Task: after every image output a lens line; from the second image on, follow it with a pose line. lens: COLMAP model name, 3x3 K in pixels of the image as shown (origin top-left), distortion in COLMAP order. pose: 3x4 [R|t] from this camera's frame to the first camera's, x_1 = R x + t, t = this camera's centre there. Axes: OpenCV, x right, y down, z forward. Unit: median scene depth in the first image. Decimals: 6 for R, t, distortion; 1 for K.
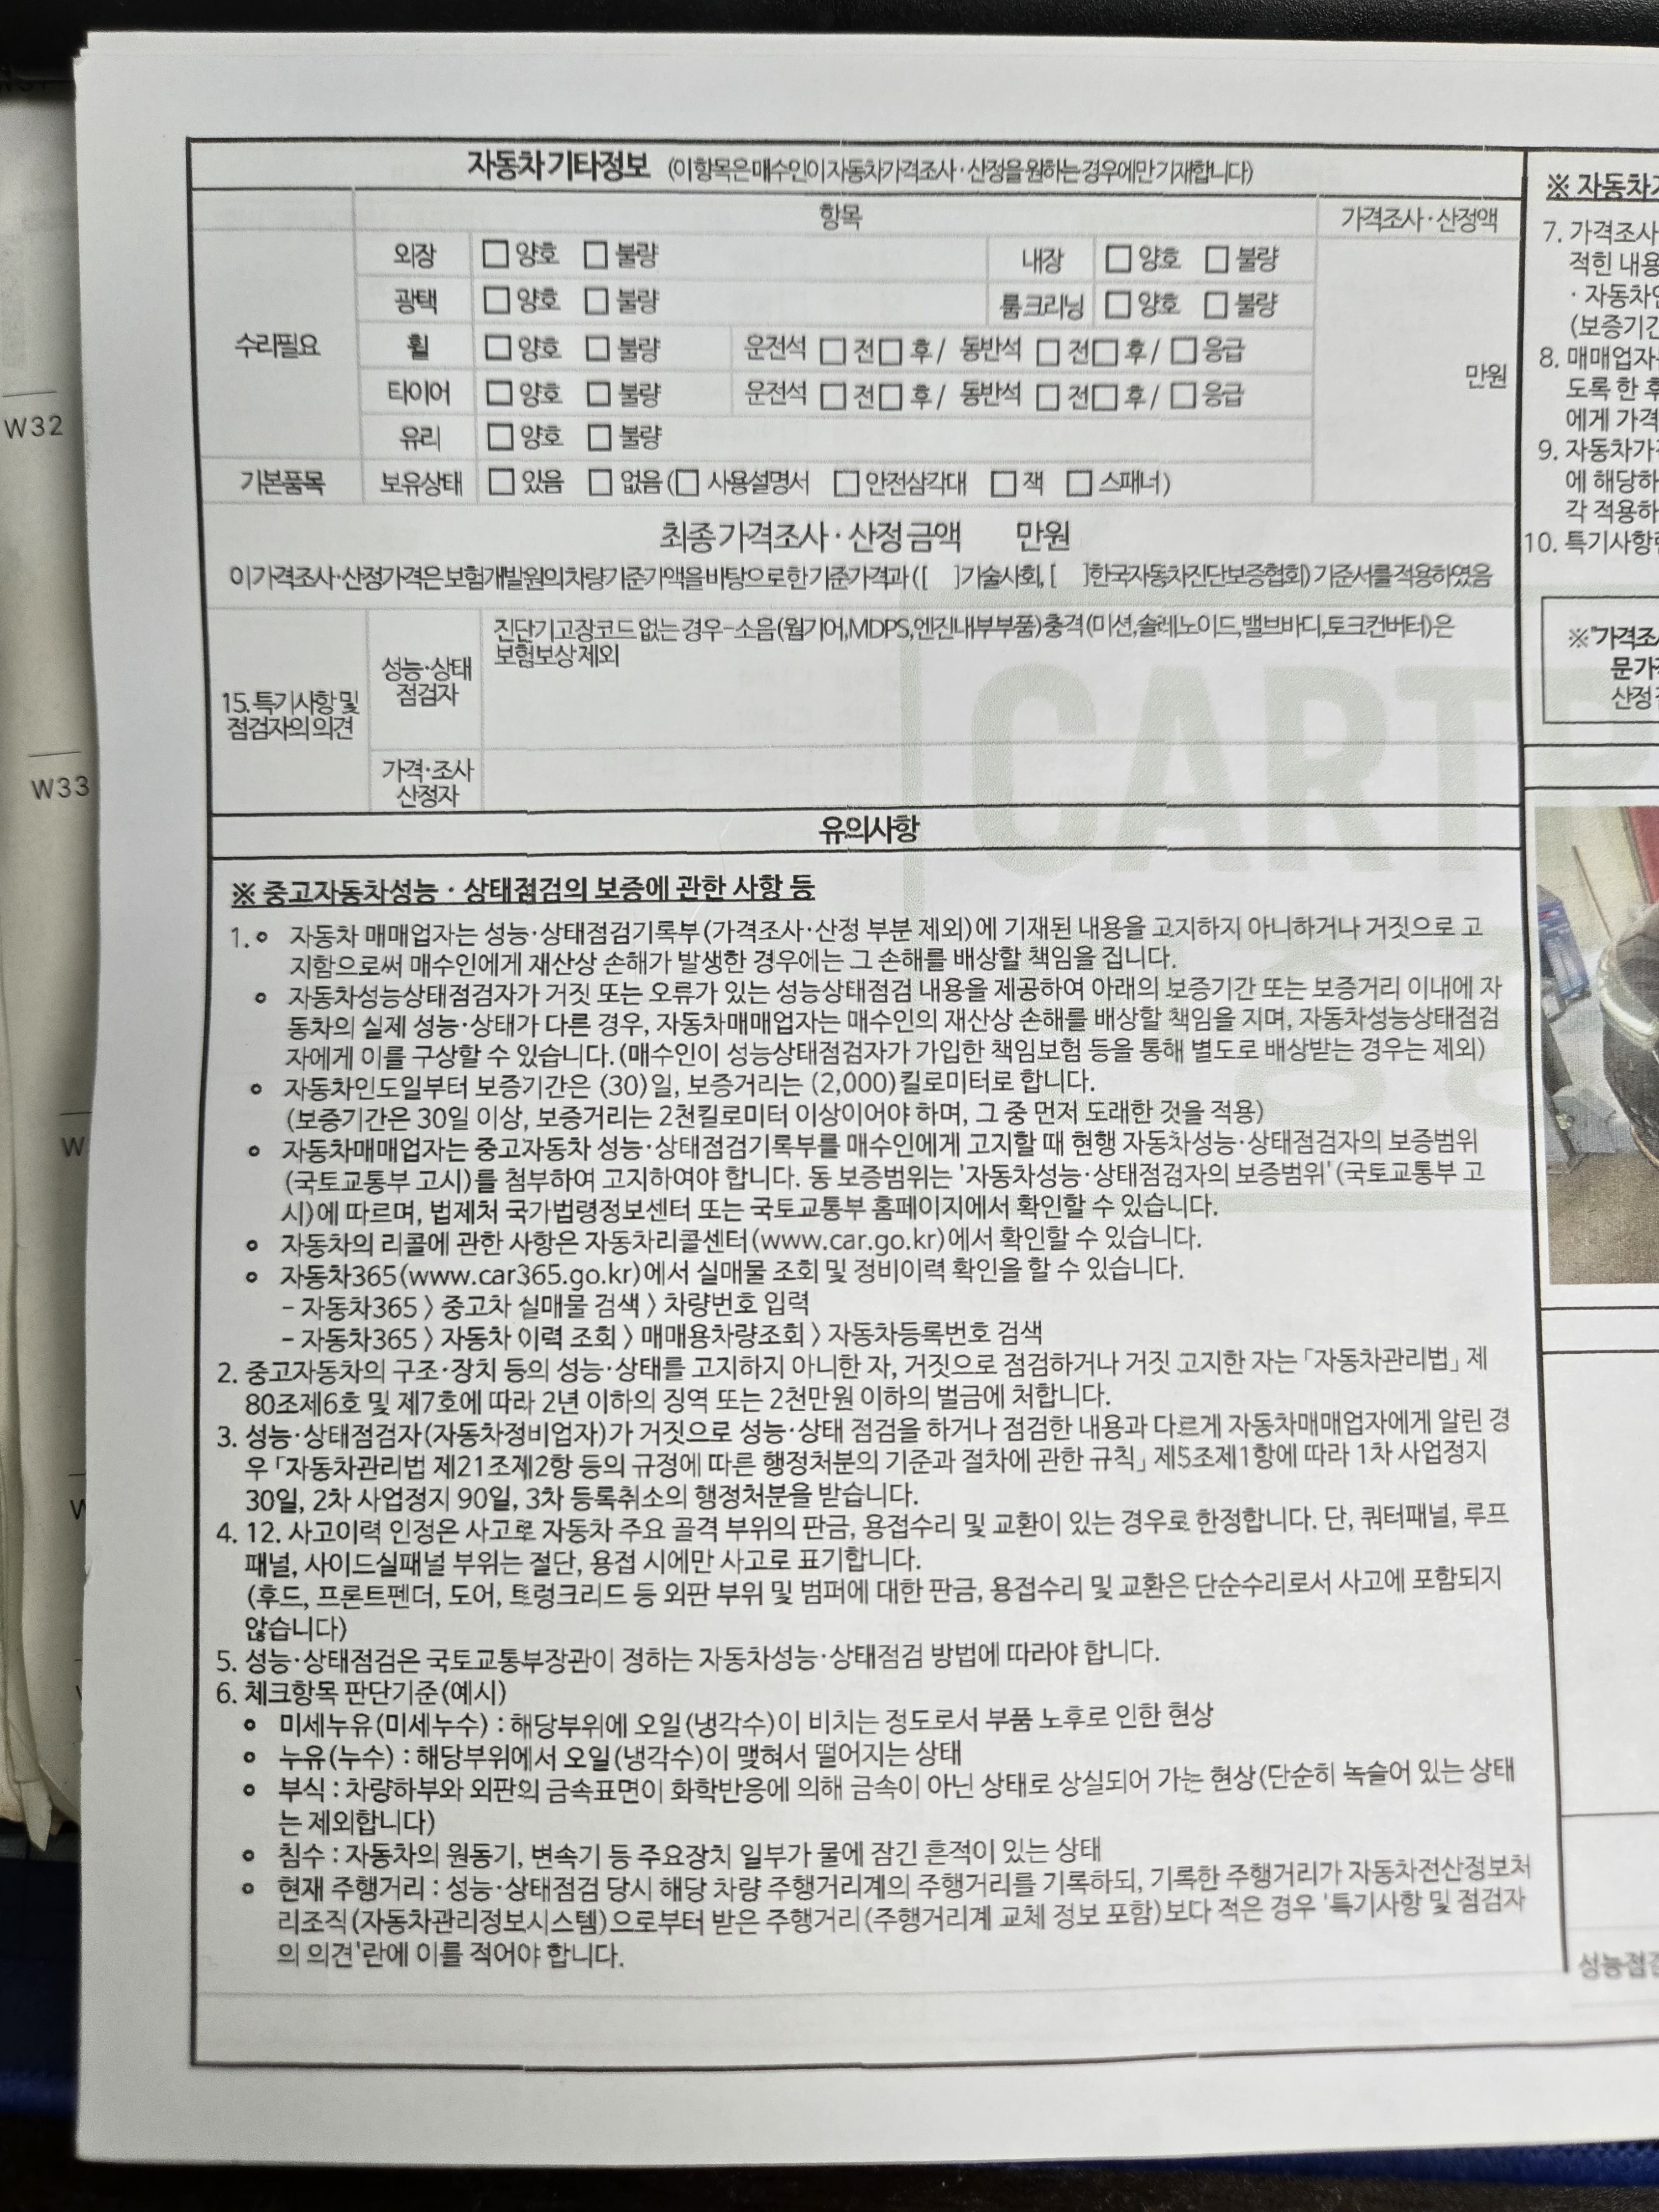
lens RADIAL K [[926.4, 0, 829.5], [0, 926.4, 1200.1], [0, 0, 1]] dist [0.003107, -0.003073]
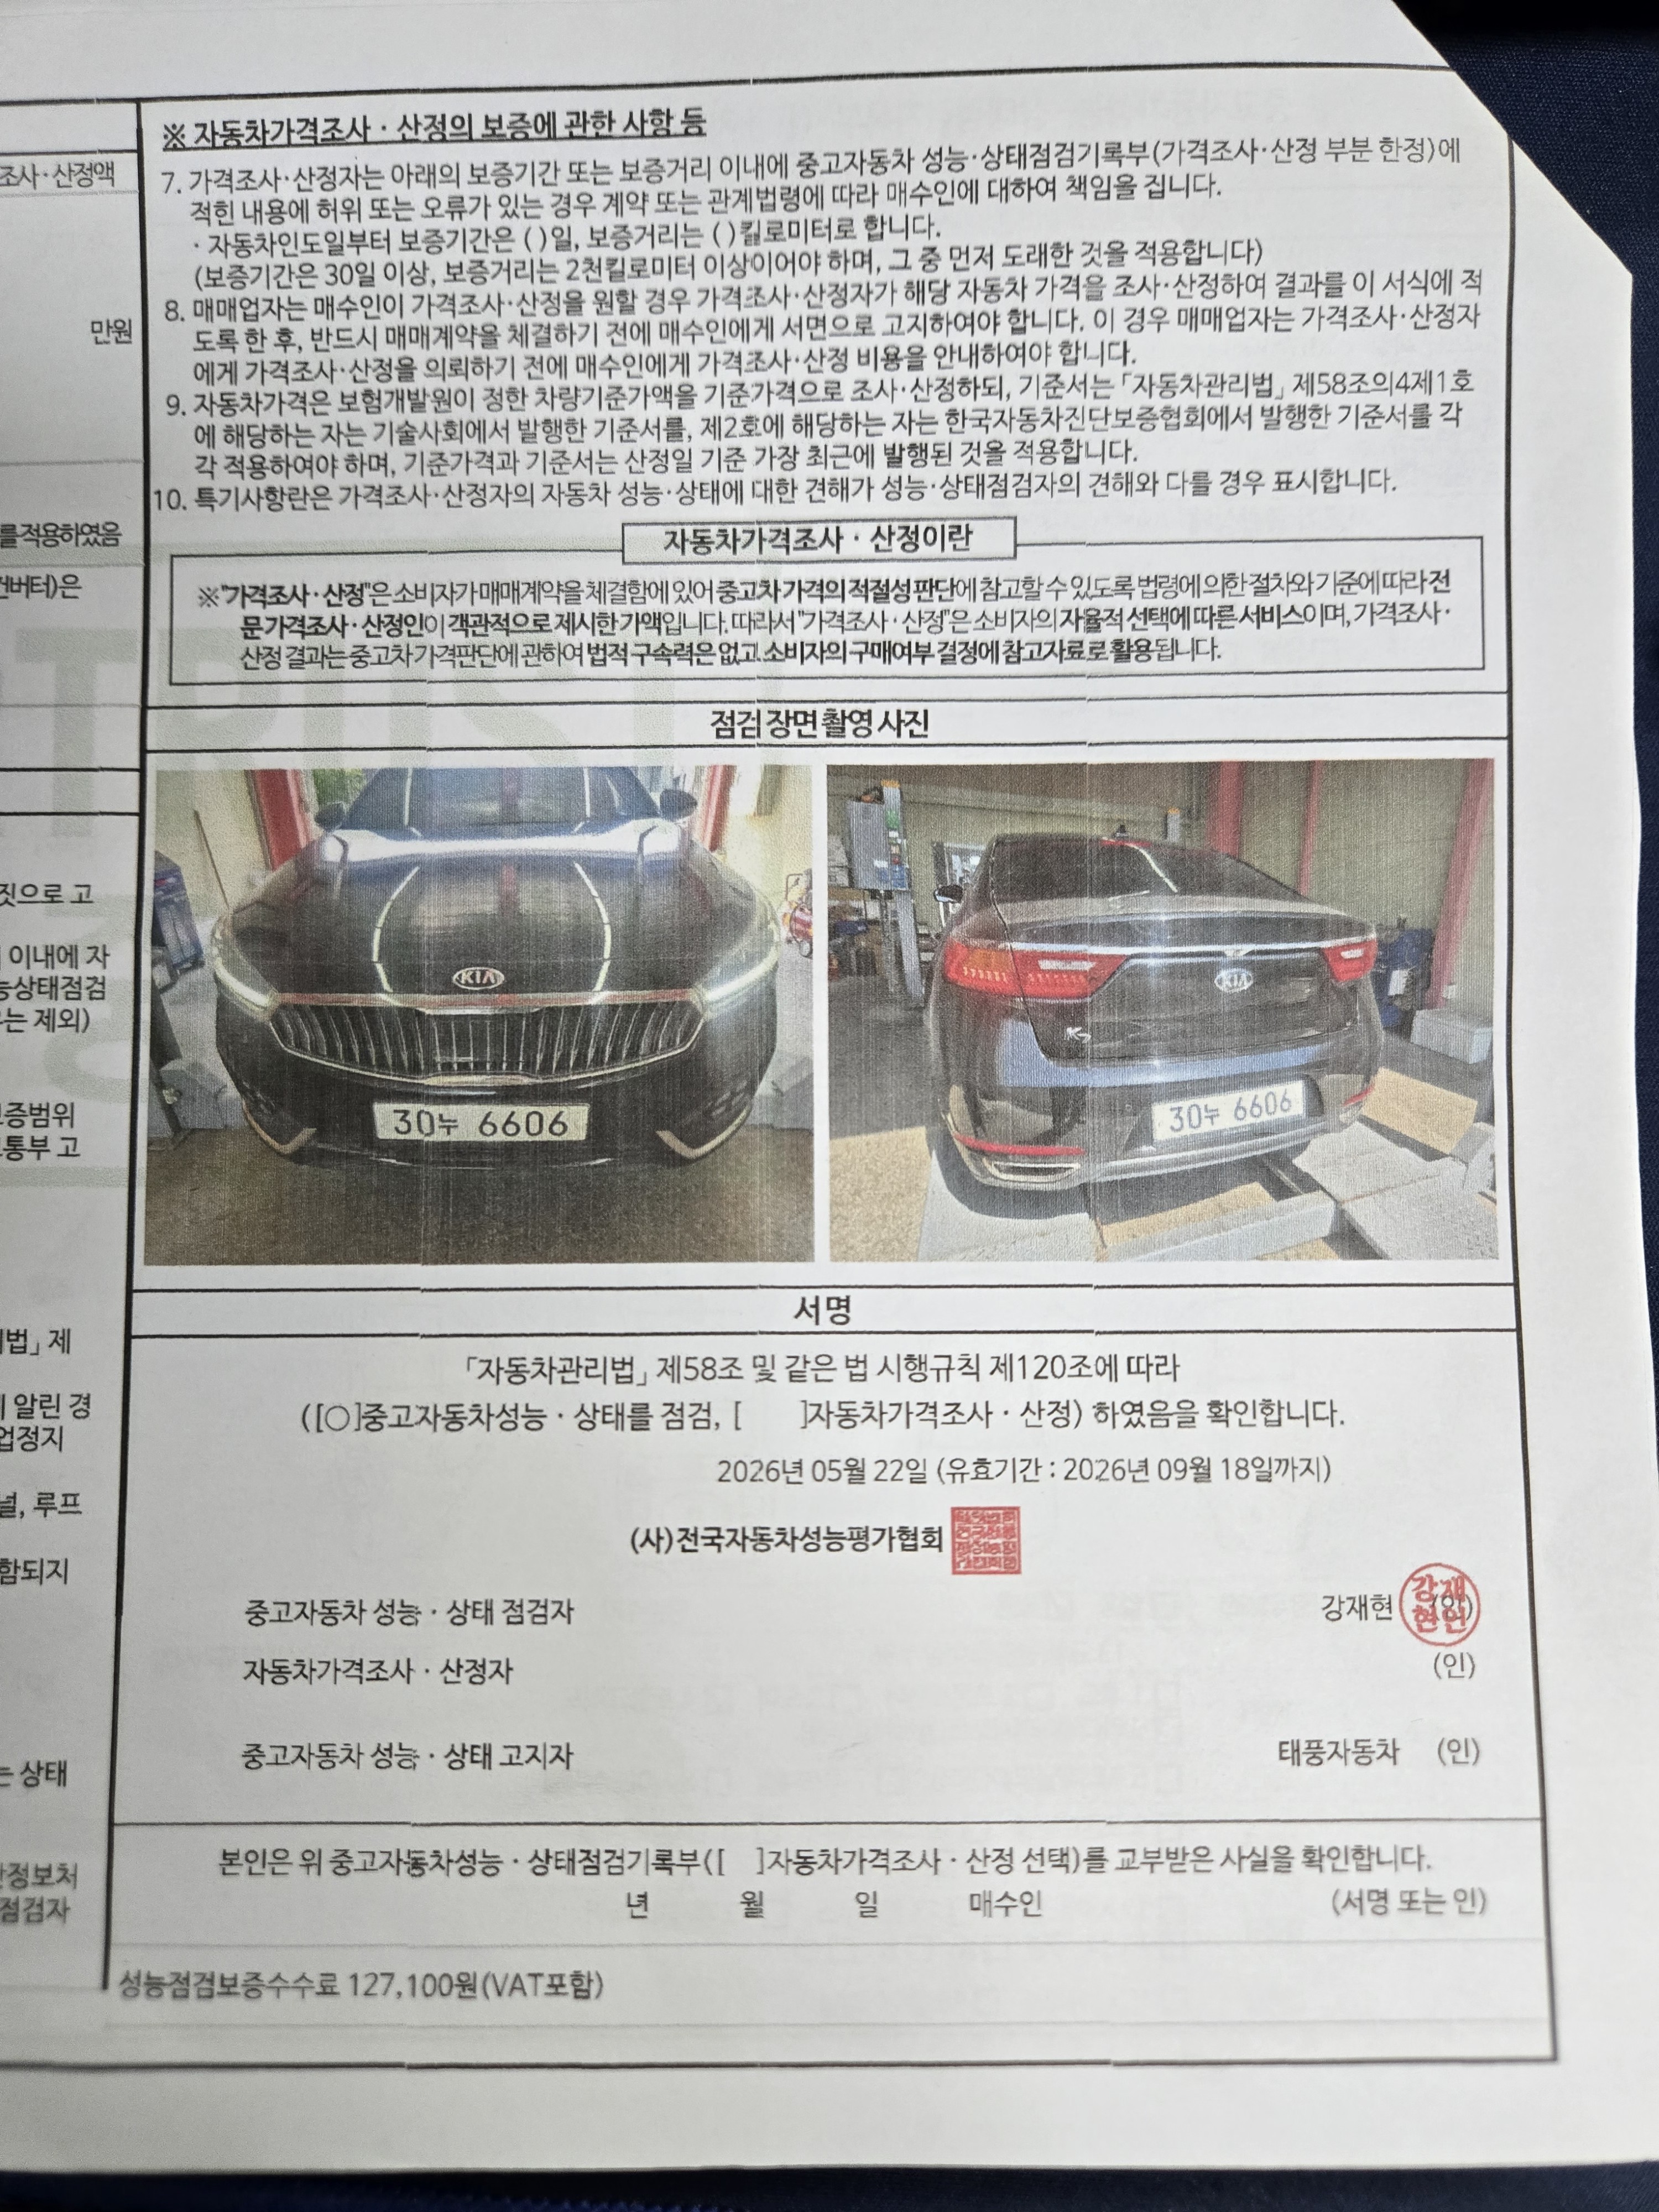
lens RADIAL K [[843.1, 0, 863.7], [0, 843.1, 1110.7], [0, 0, 1]] dist [0.003026, -0.002692]
pose [[0.999753, 0.007570, -0.020899, 1.530317], [-0.007770, 0.999925, -0.009469, -0.066472], [0.020826, 0.009629, 0.999737, 0.137472]]
